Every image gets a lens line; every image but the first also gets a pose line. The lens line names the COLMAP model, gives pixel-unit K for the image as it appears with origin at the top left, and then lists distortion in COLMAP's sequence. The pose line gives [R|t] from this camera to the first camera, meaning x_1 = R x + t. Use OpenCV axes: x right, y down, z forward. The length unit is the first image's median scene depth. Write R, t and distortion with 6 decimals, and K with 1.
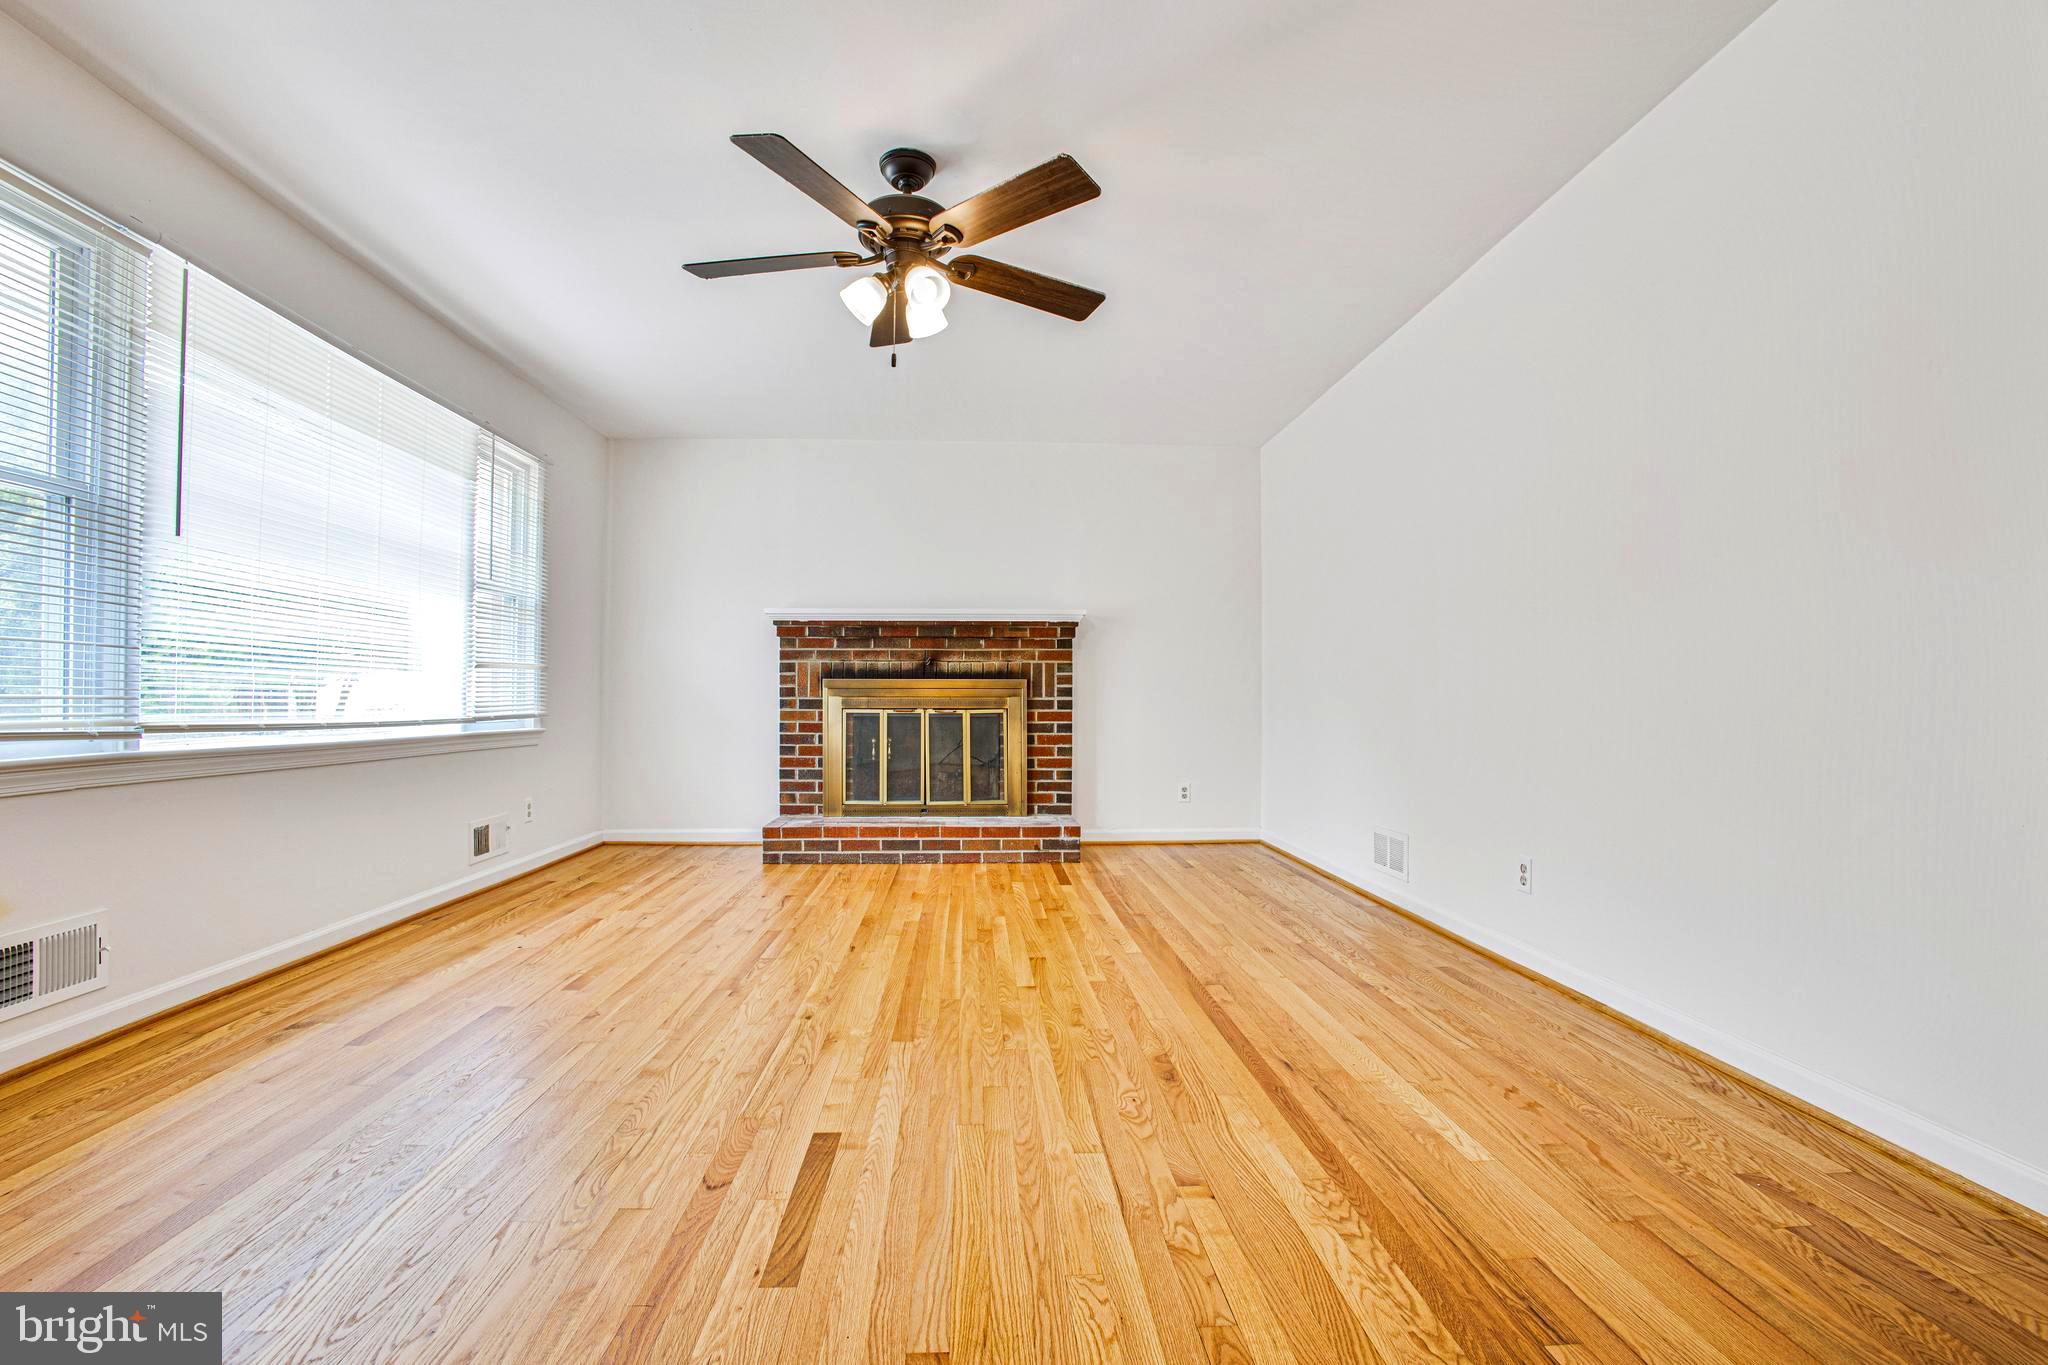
lens RADIAL K [[901.4, 0, 1011.3], [0, 901.4, 688.7], [0, 0, 1]] dist [-0.088094, 0.027422]
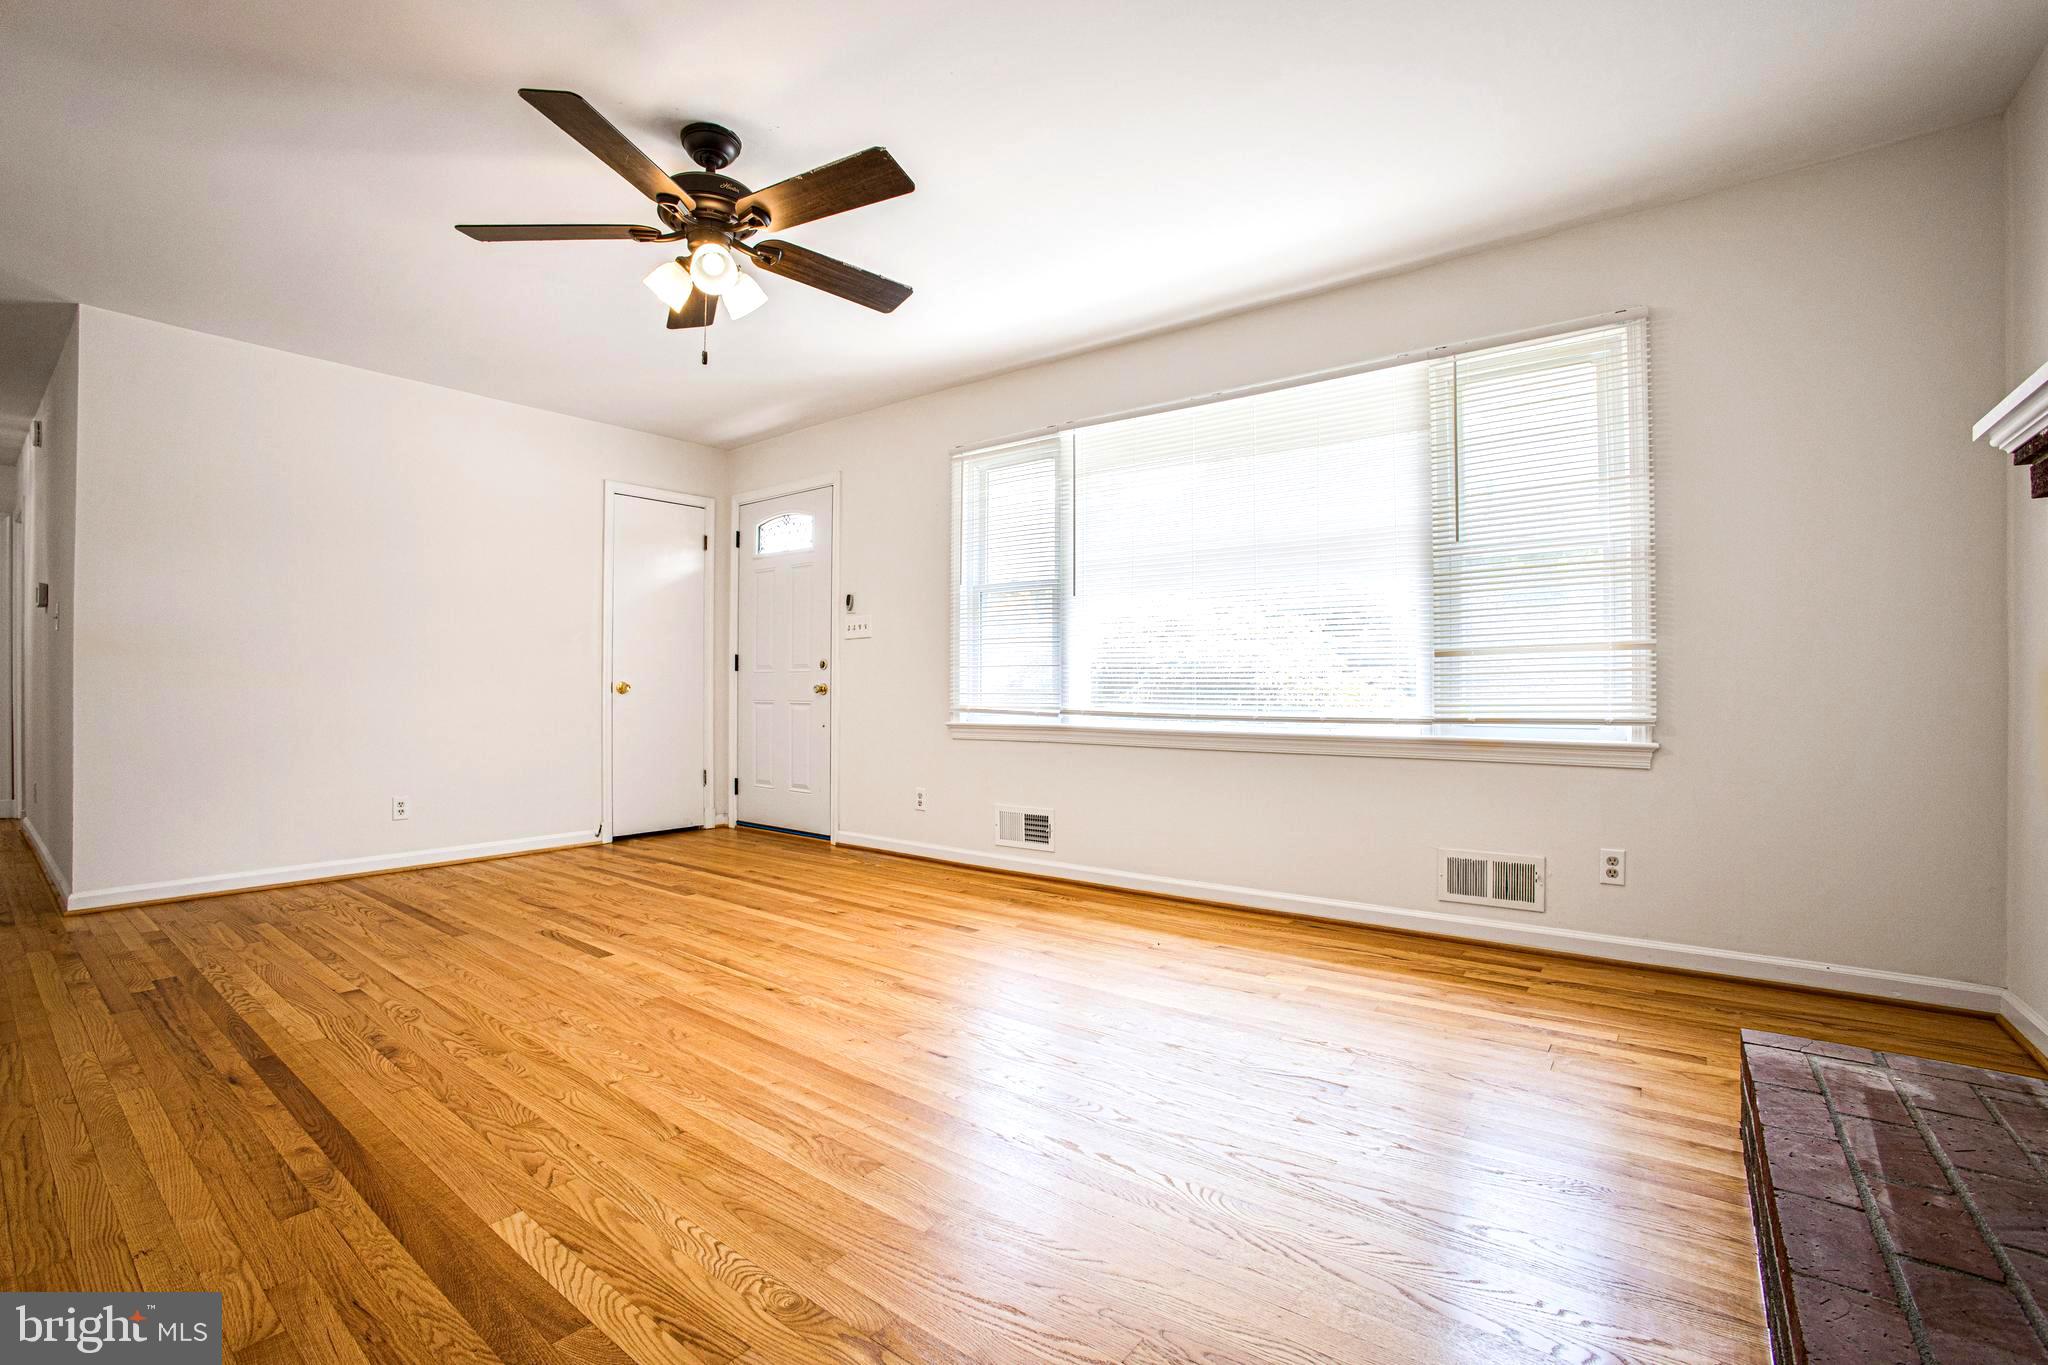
lens RADIAL K [[890.6, 0, 1018.6], [0, 890.6, 685.4], [0, 0, 1]] dist [-0.087989, 0.029675]
pose [[-0.643079, -0.005973, -0.765777, 0.188355], [0.007633, 0.999870, -0.014209, 0.008002], [0.765762, -0.014983, -0.642949, 0.911823]]
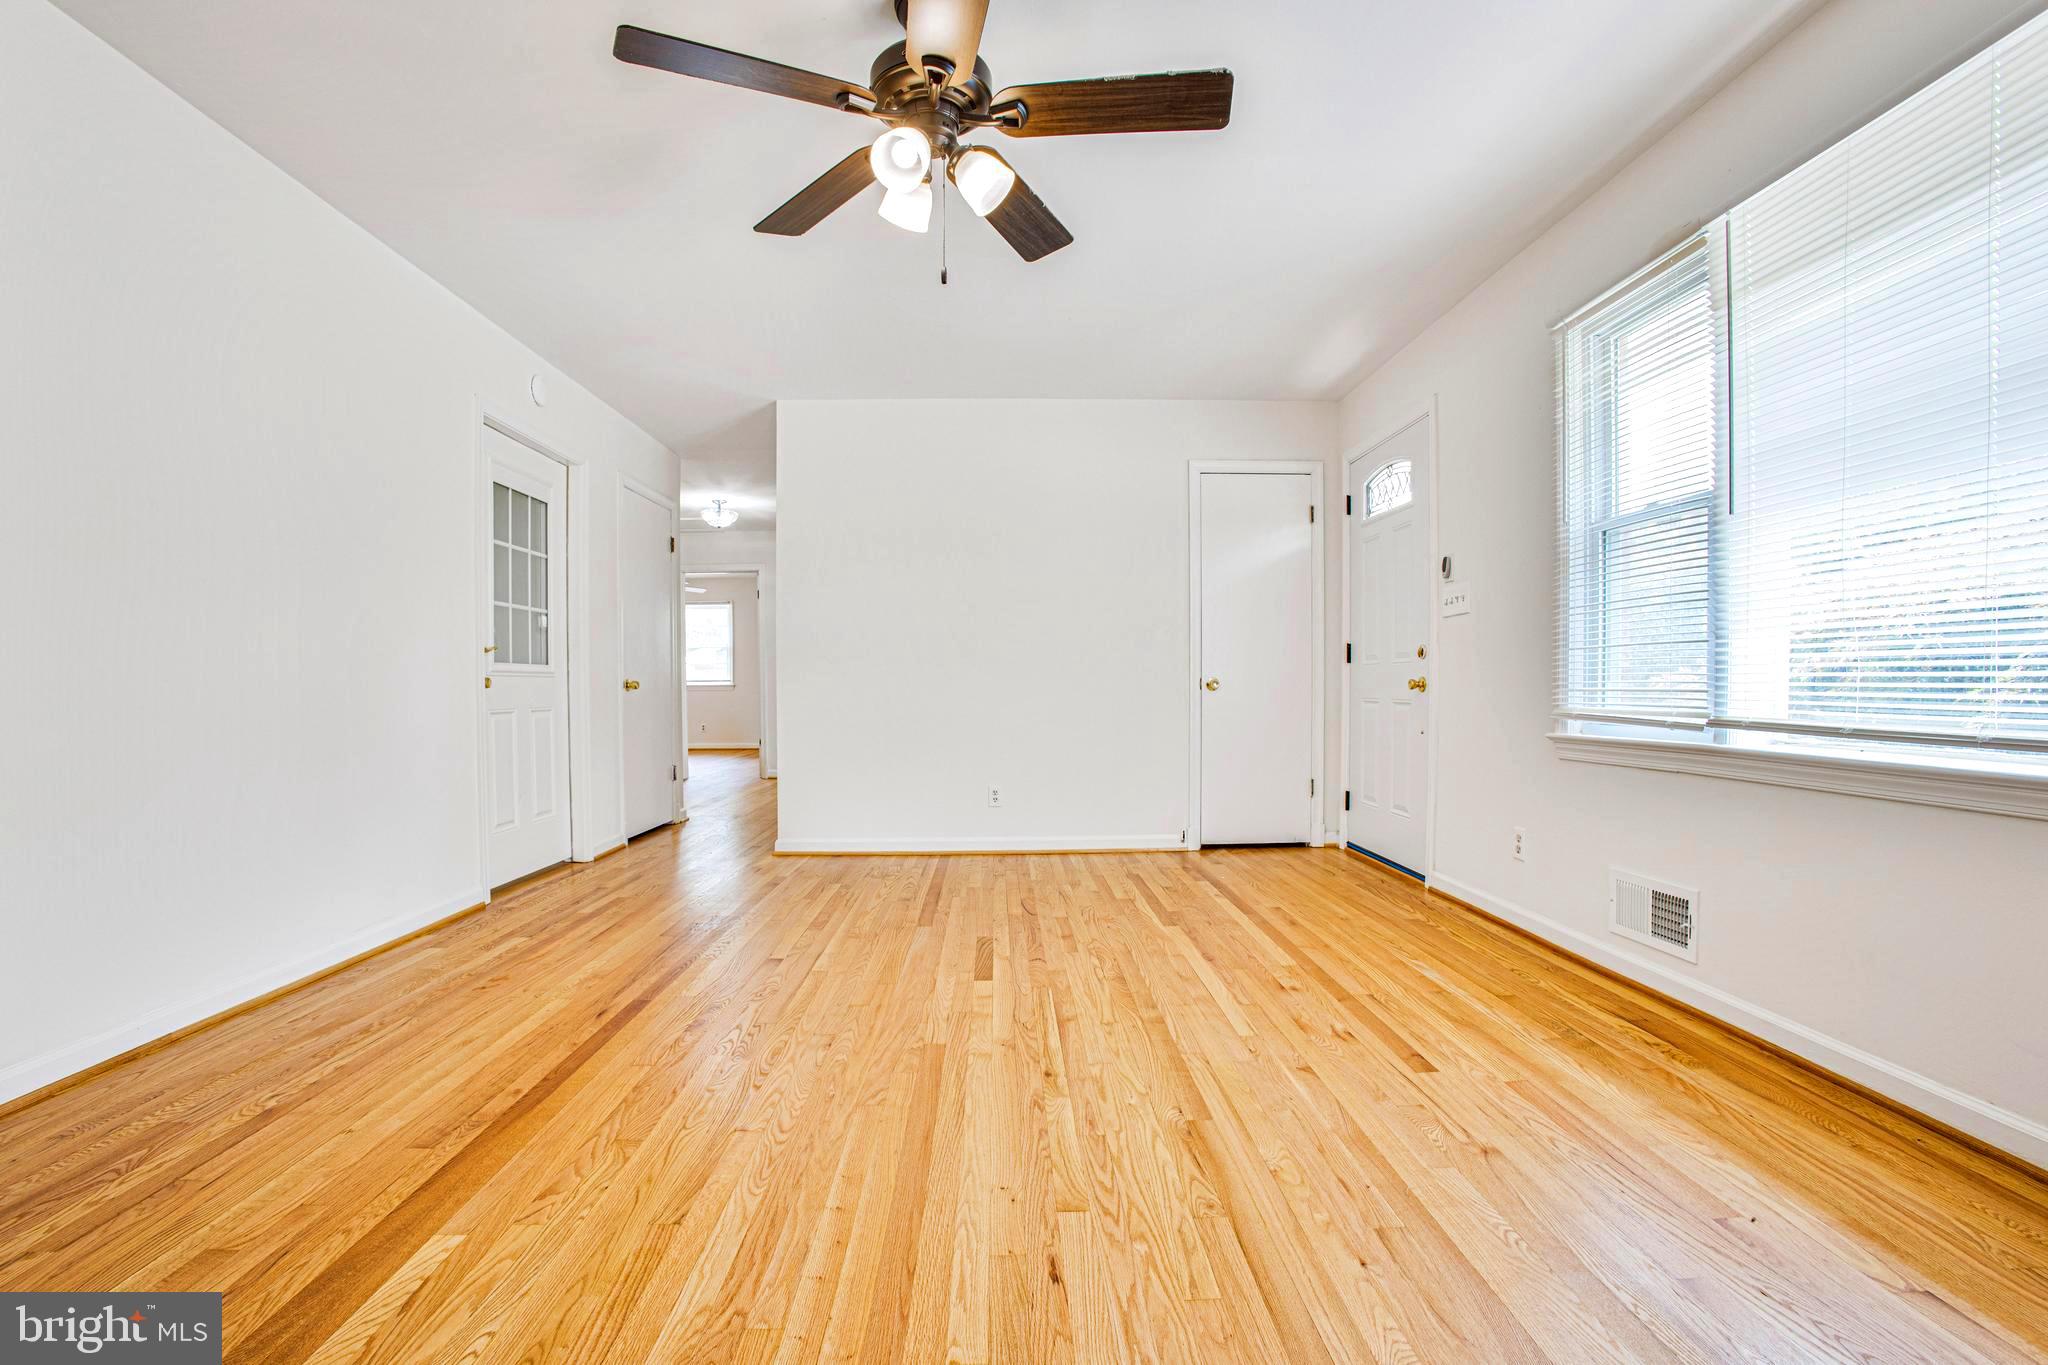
lens RADIAL K [[904.6, 0, 1027.3], [0, 904.6, 708.1], [0, 0, 1]] dist [-0.096085, 0.033292]
pose [[-0.999939, 0.002823, 0.010633, -0.103656], [0.002940, 0.999935, 0.011050, 0.007644], [-0.010601, 0.011080, -0.999882, 0.869133]]
